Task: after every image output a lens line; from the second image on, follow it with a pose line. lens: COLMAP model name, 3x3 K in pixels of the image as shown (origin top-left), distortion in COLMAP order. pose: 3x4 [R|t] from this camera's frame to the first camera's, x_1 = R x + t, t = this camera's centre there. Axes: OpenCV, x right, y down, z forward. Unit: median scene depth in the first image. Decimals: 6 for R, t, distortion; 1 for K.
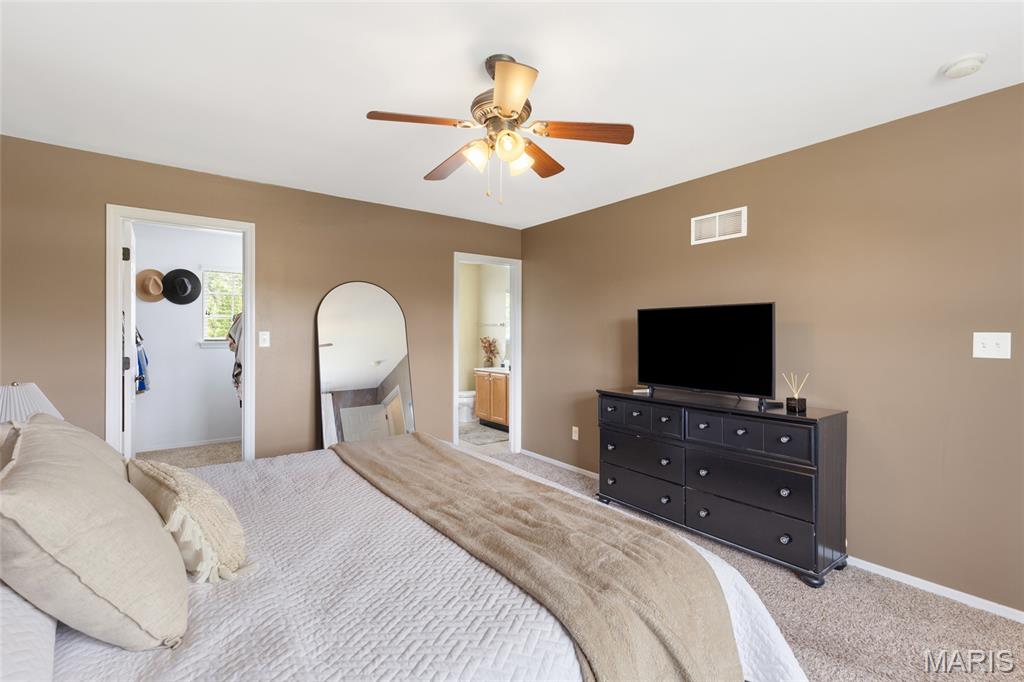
lens RADIAL K [[460.1, 0, 510.6], [0, 460.1, 346.2], [0, 0, 1]] dist [0.001647, -0.000053]
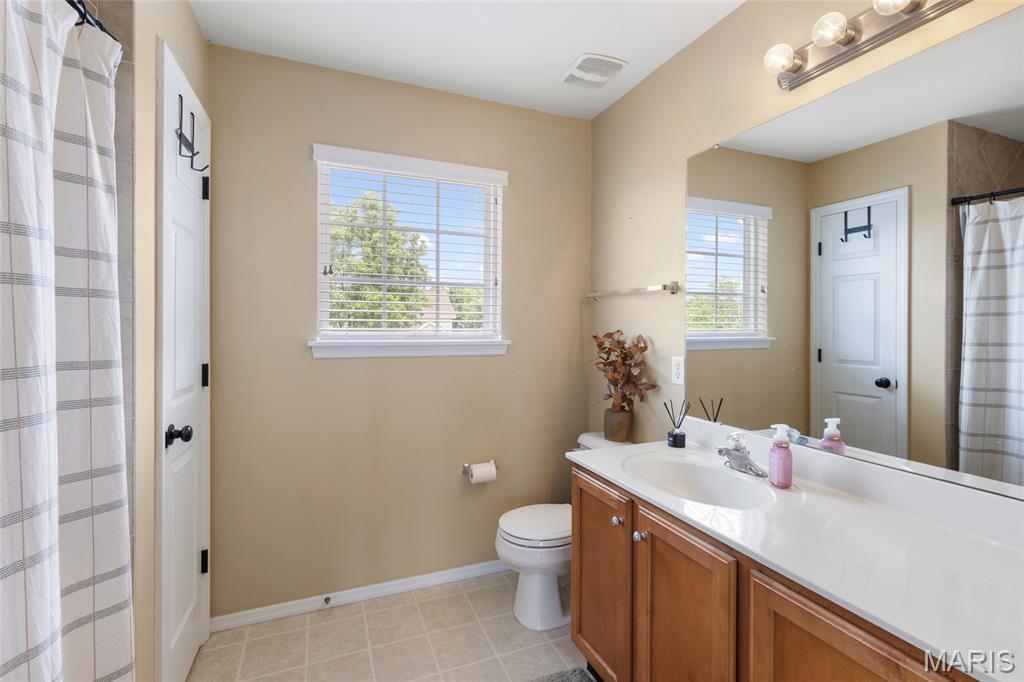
lens RADIAL K [[460.1, 0, 510.6], [0, 460.1, 346.2], [0, 0, 1]] dist [0.001647, -0.000053]
pose [[0.964764, 0.003253, -0.263095, -0.038433], [-0.001584, 0.999977, 0.006558, -0.012298], [0.263111, -0.005911, 0.964748, 0.694379]]
